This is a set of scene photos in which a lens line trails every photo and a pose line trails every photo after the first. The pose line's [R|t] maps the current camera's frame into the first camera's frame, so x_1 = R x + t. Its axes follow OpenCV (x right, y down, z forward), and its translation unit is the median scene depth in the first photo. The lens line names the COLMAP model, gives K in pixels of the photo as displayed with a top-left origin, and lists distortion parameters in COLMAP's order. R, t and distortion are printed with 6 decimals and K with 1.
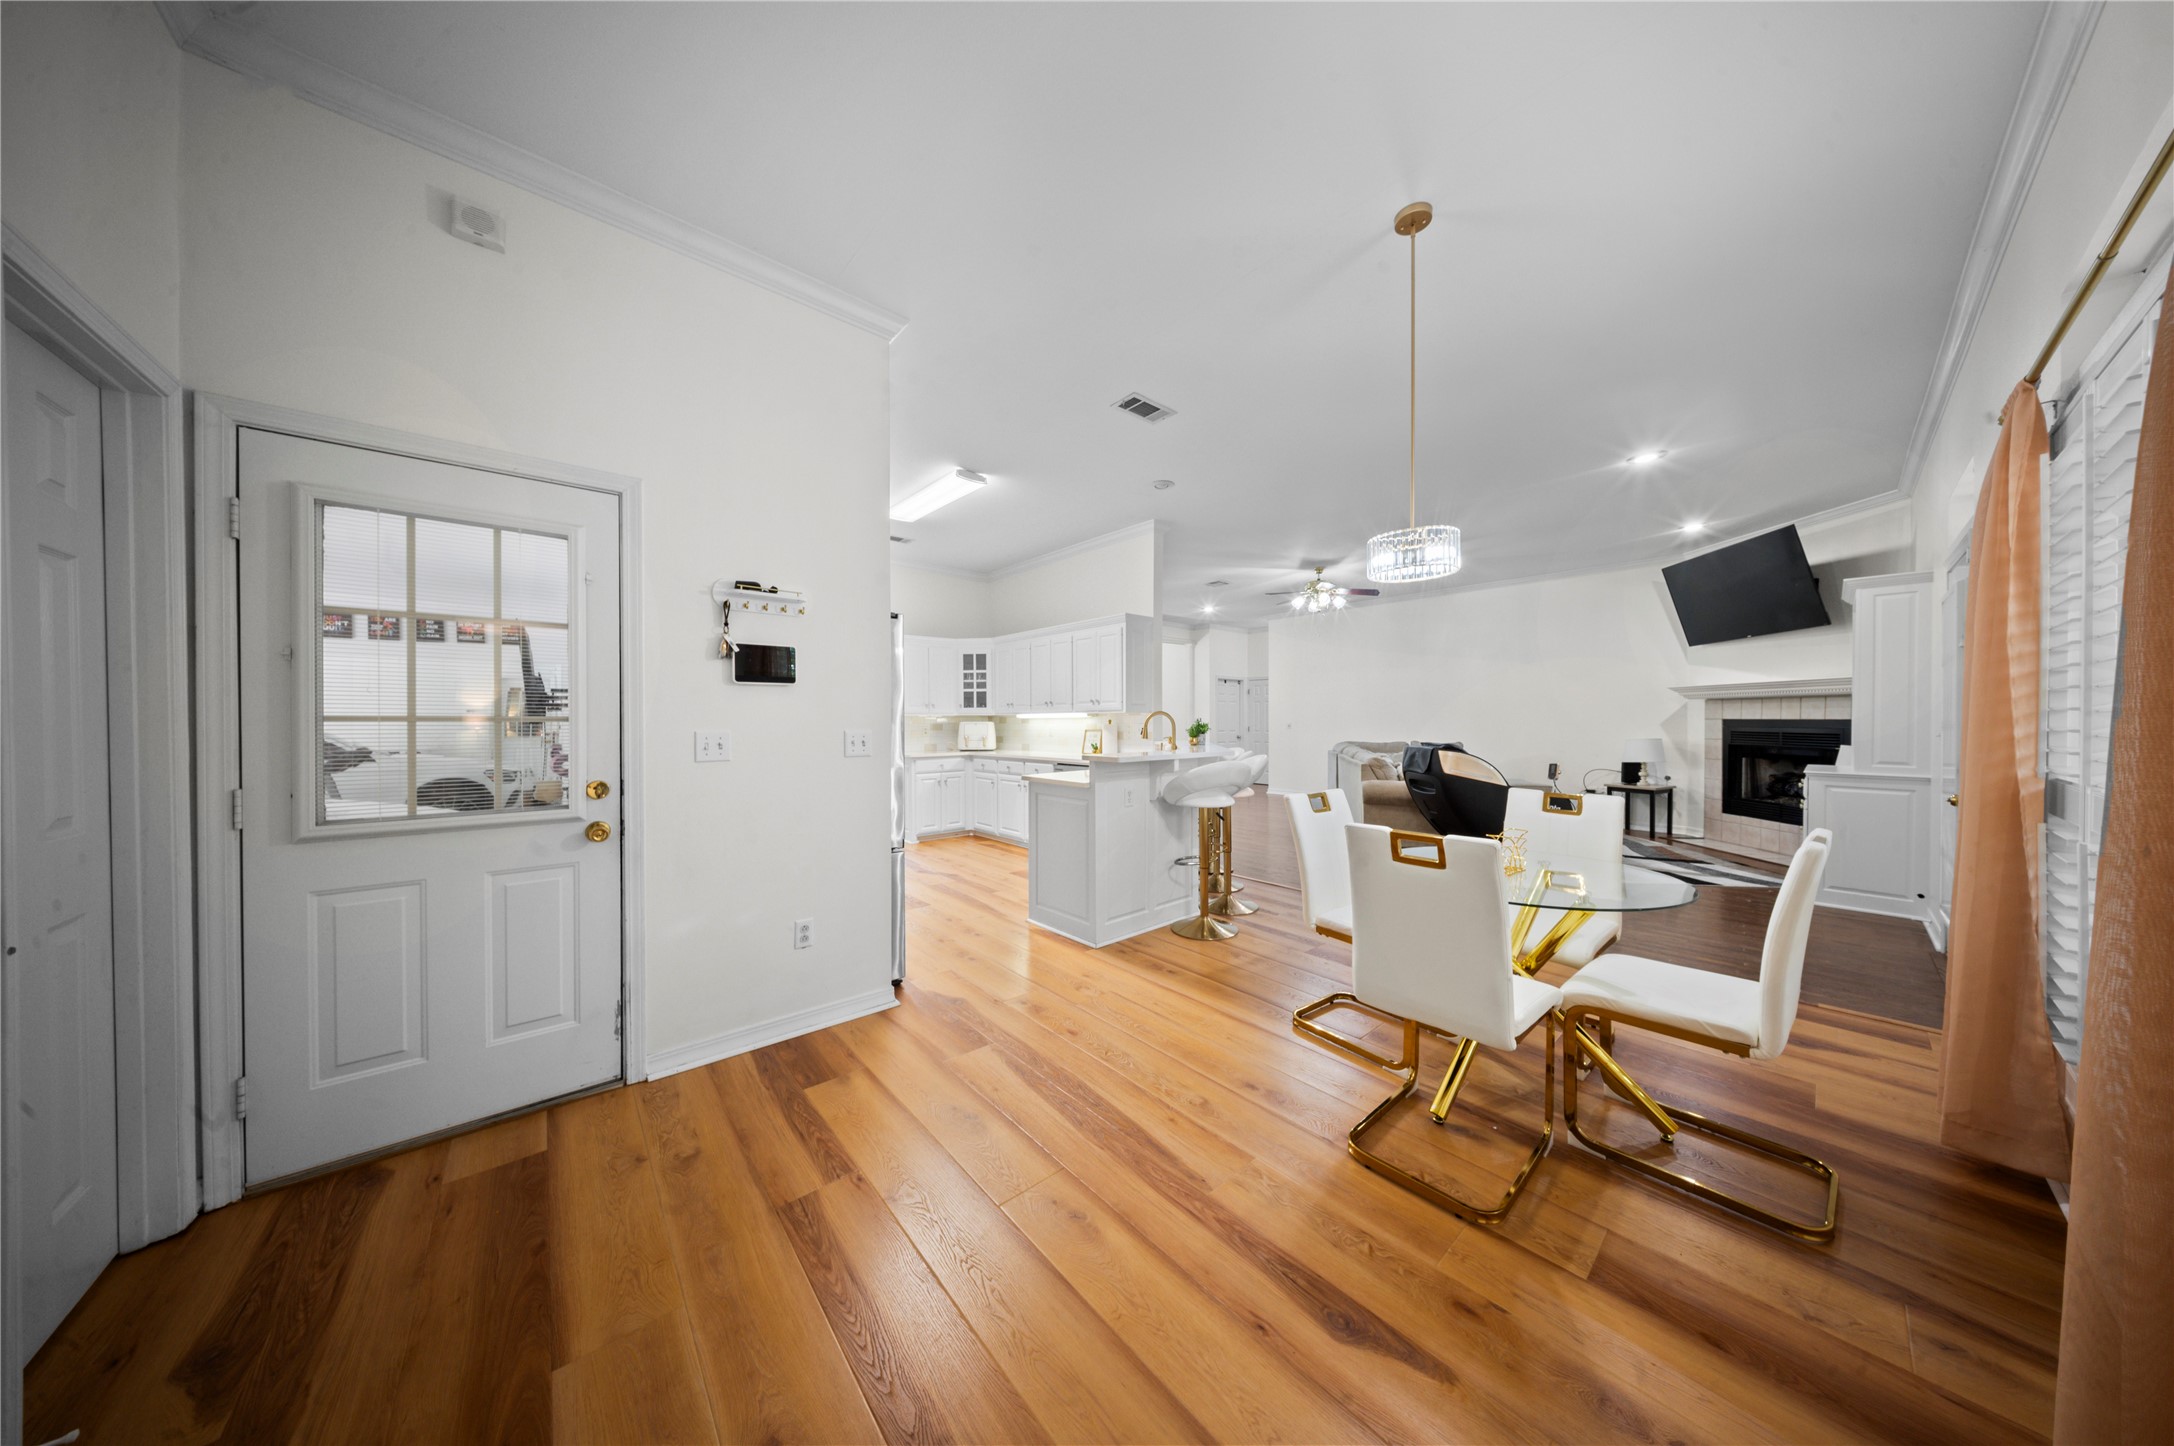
lens RADIAL K [[655.0, 0, 1091.7], [0, 655.0, 722.9], [0, 0, 1]] dist [0.048563, 0.000000]
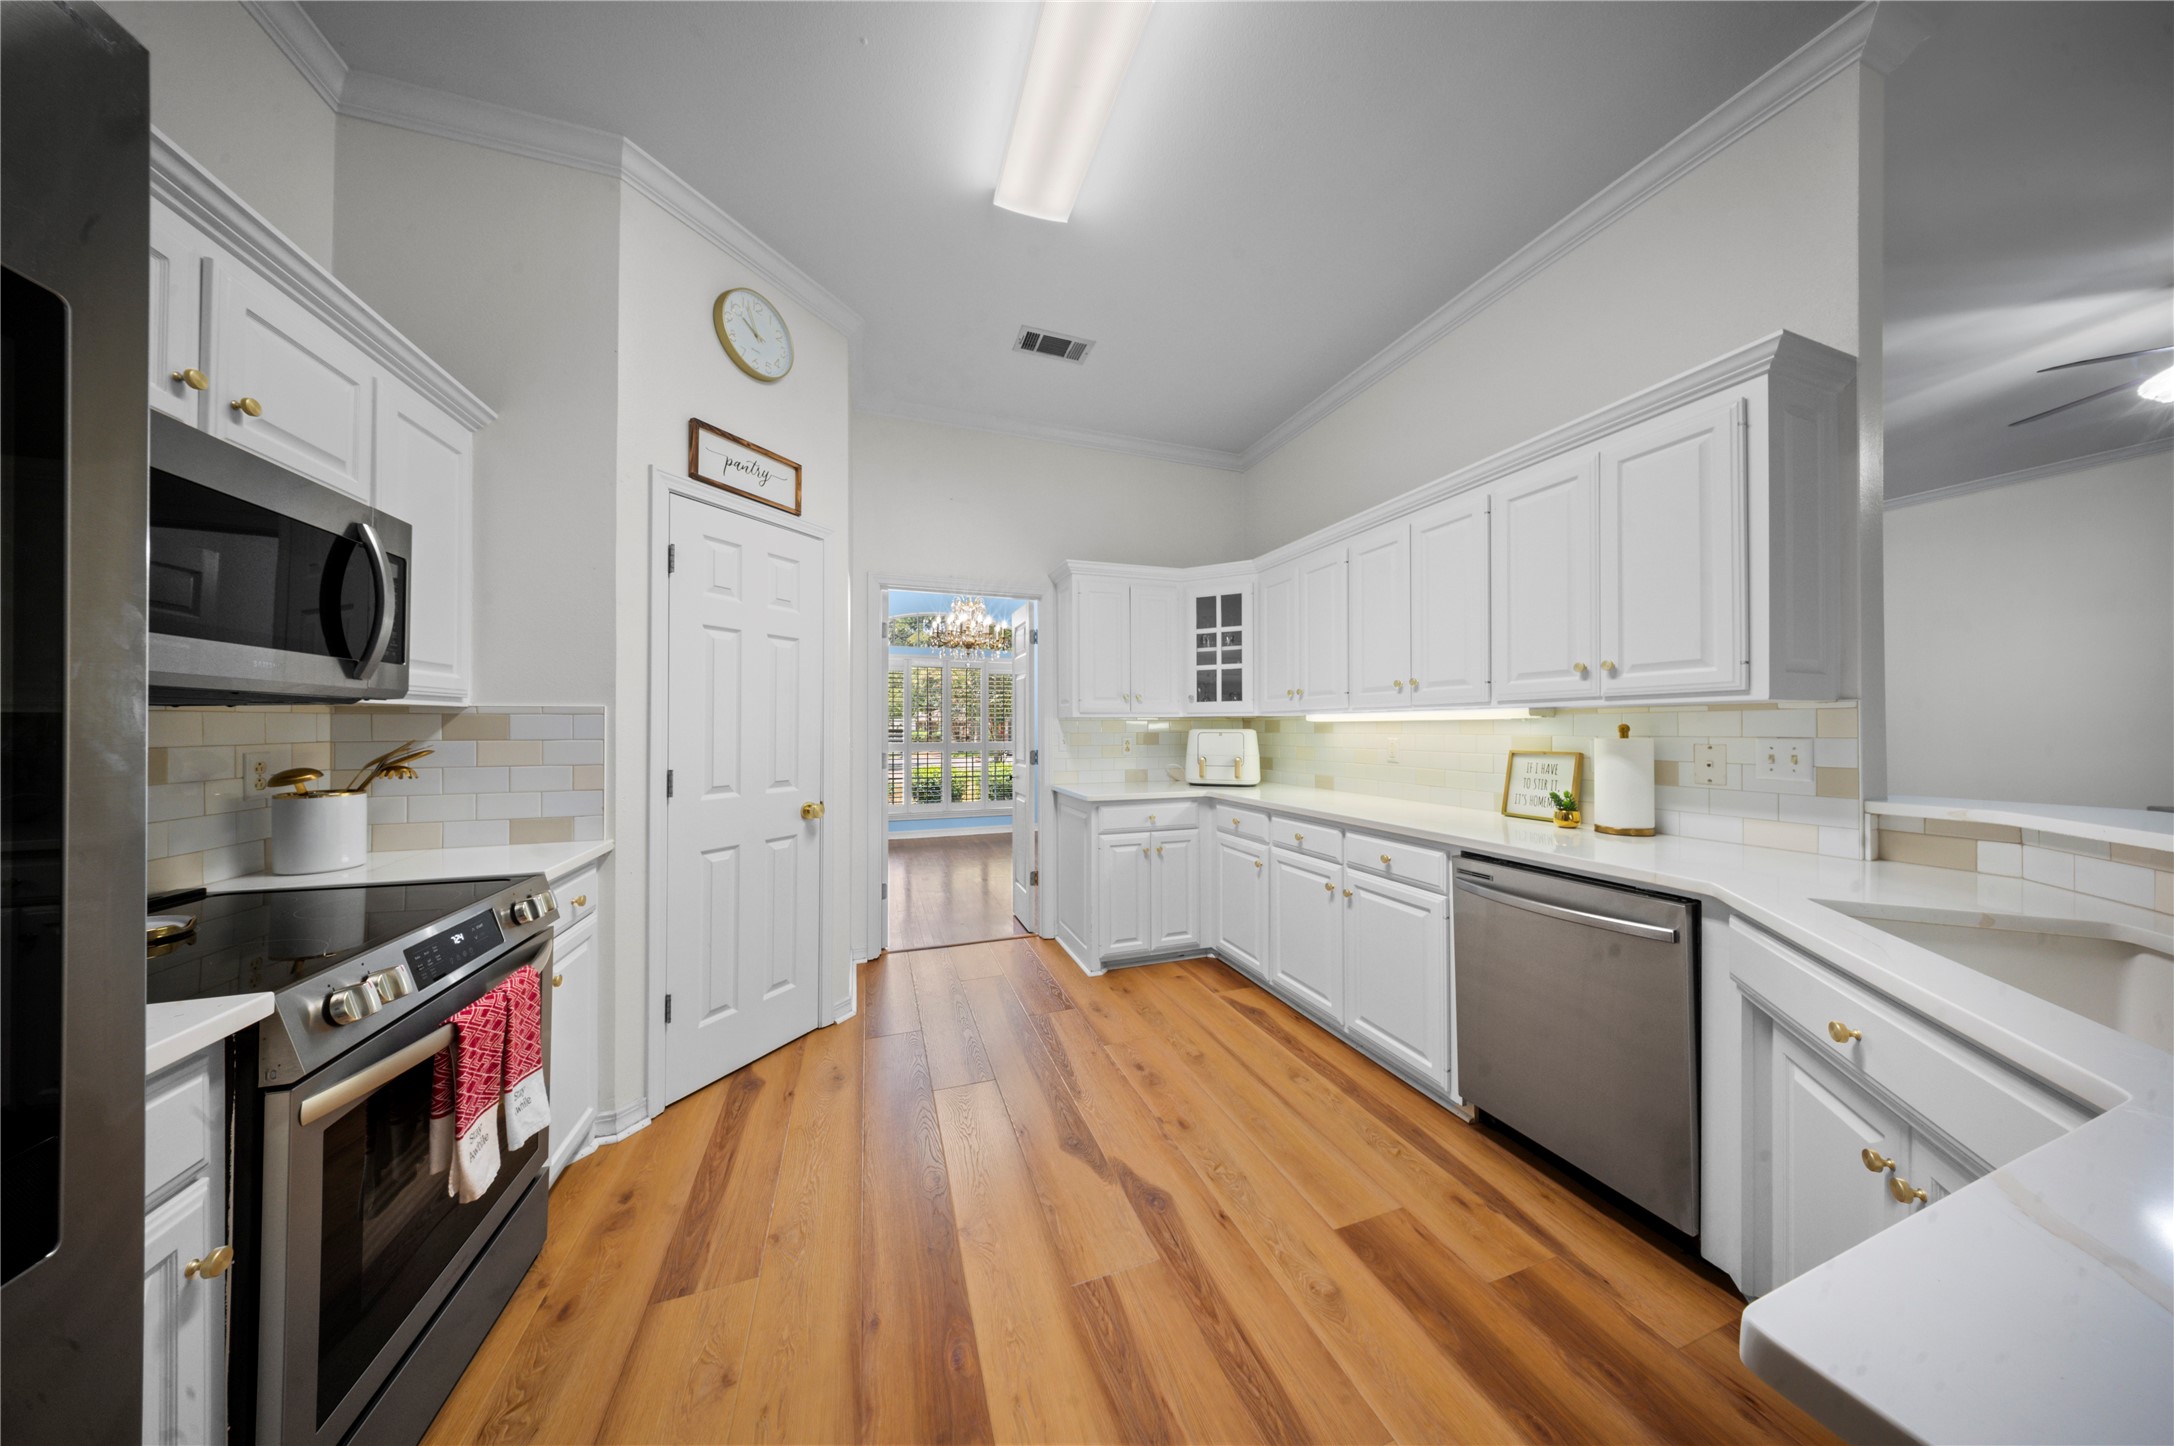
lens RADIAL K [[631.0, 0, 1091.8], [0, 631.0, 723.3], [0, 0, 1]] dist [0.000229, -0.000041]
pose [[0.931254, -0.001814, -0.364367, -0.092204], [-0.001332, 0.999964, -0.008384, -0.002147], [0.364369, 0.008293, 0.931218, 0.511895]]
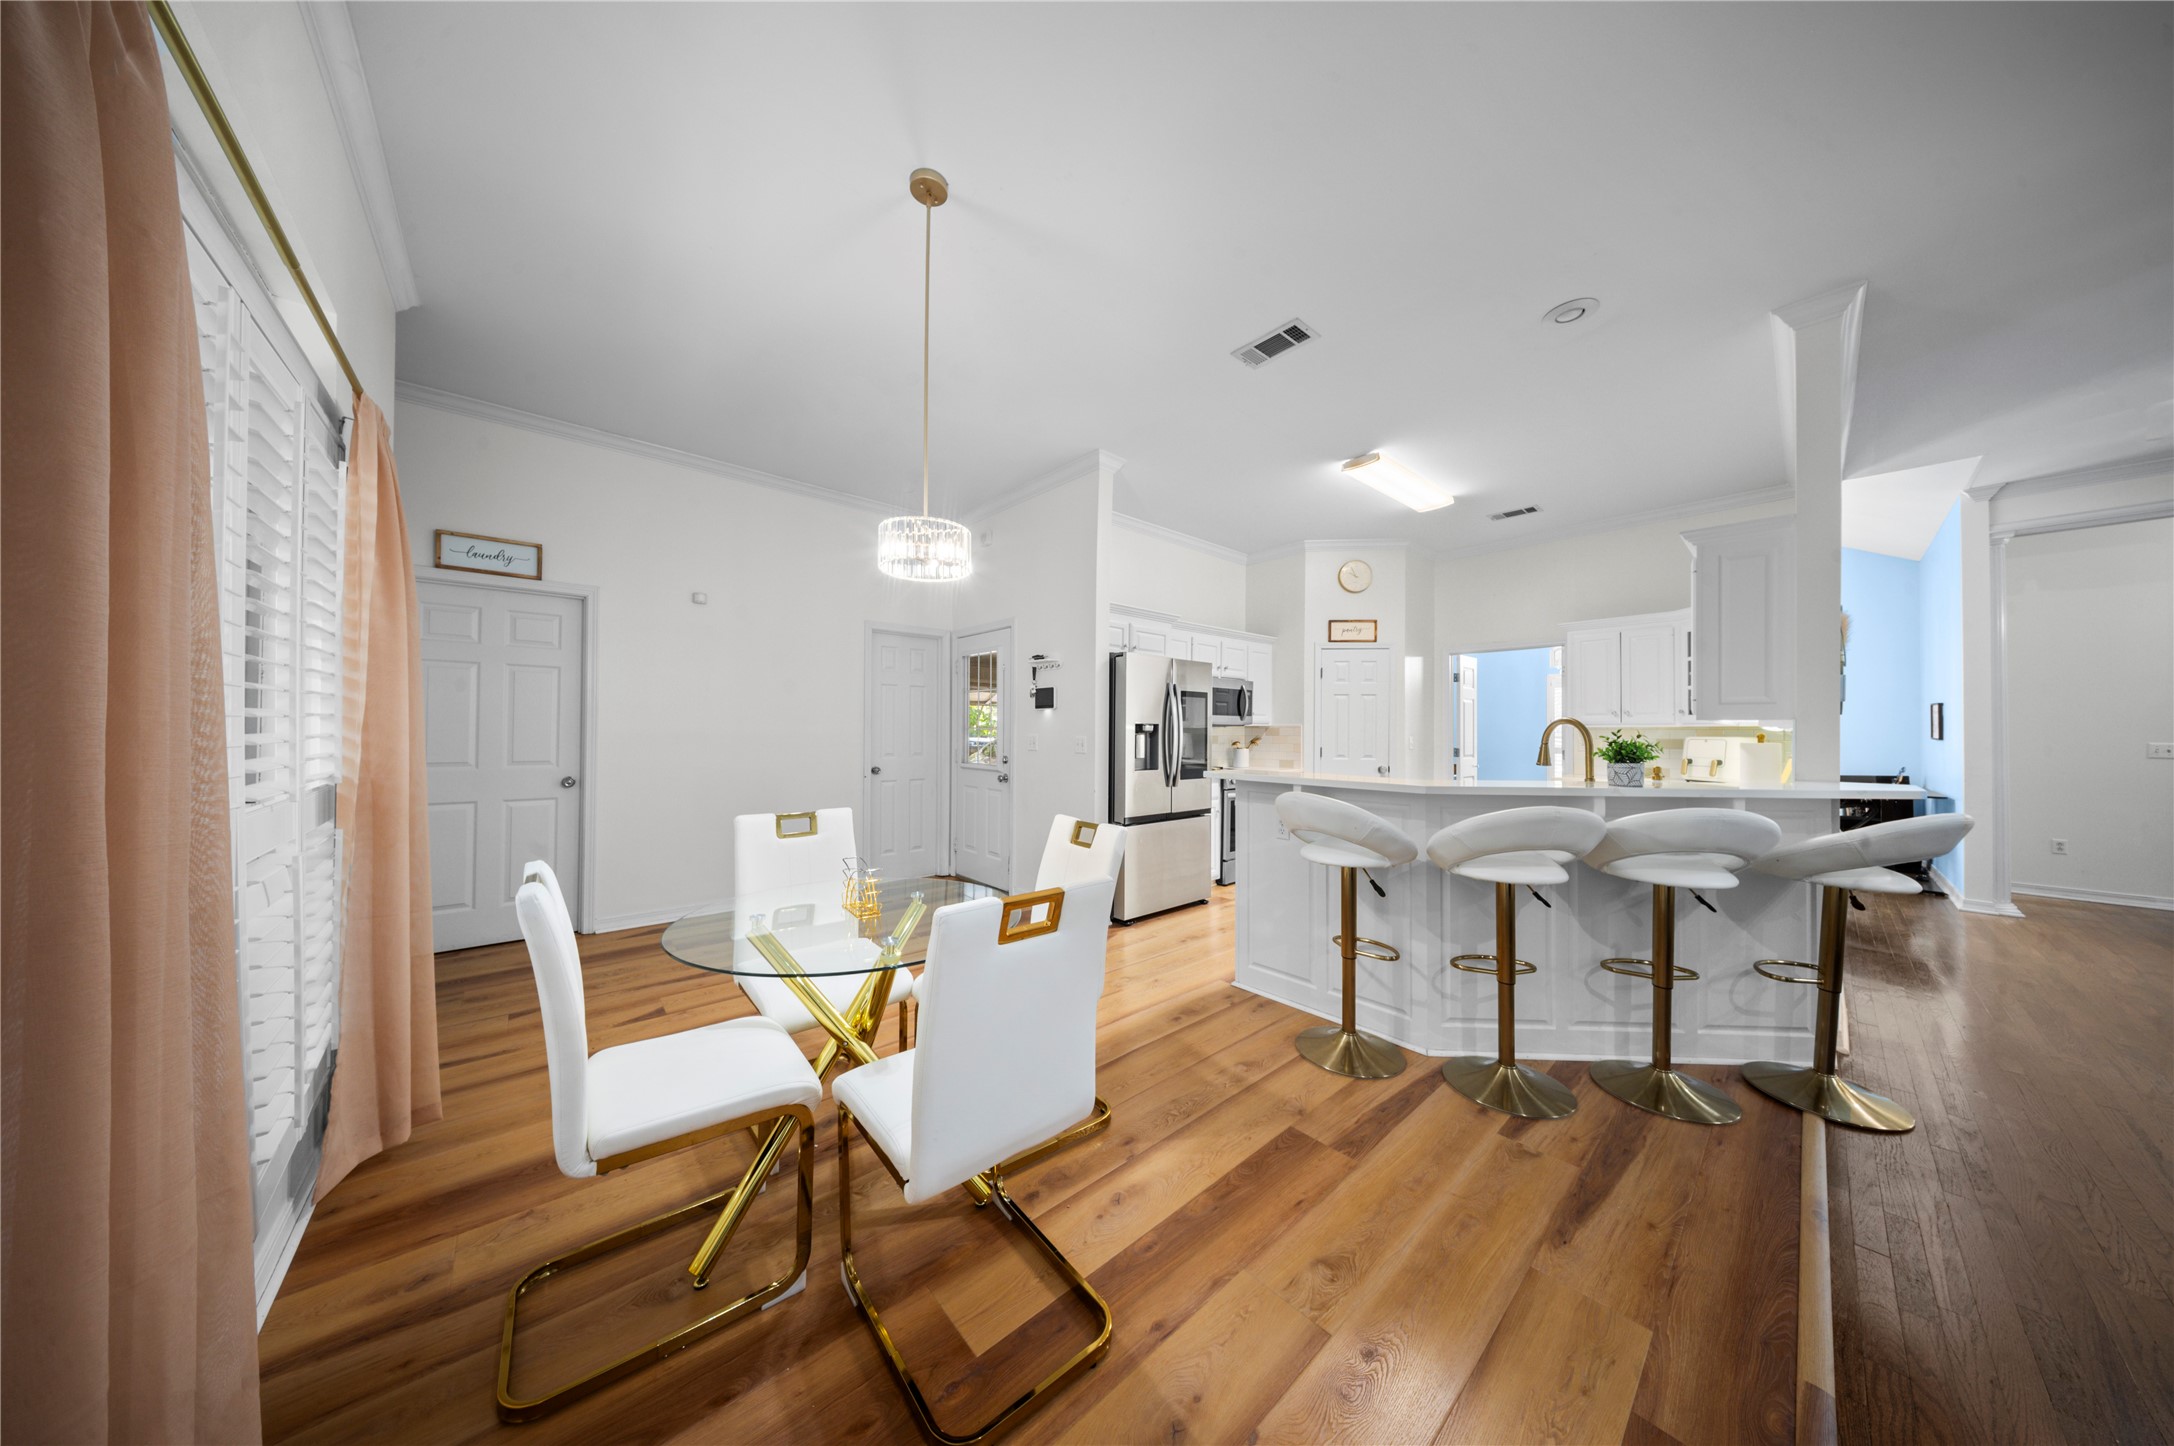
lens RADIAL K [[631.0, 0, 1091.8], [0, 631.0, 723.3], [0, 0, 1]] dist [0.000229, -0.000041]
pose [[-0.006324, -0.013309, -0.999891, 0.446801], [-0.013599, 0.999820, -0.013222, 0.000872], [0.999888, 0.013514, -0.006504, 0.417609]]
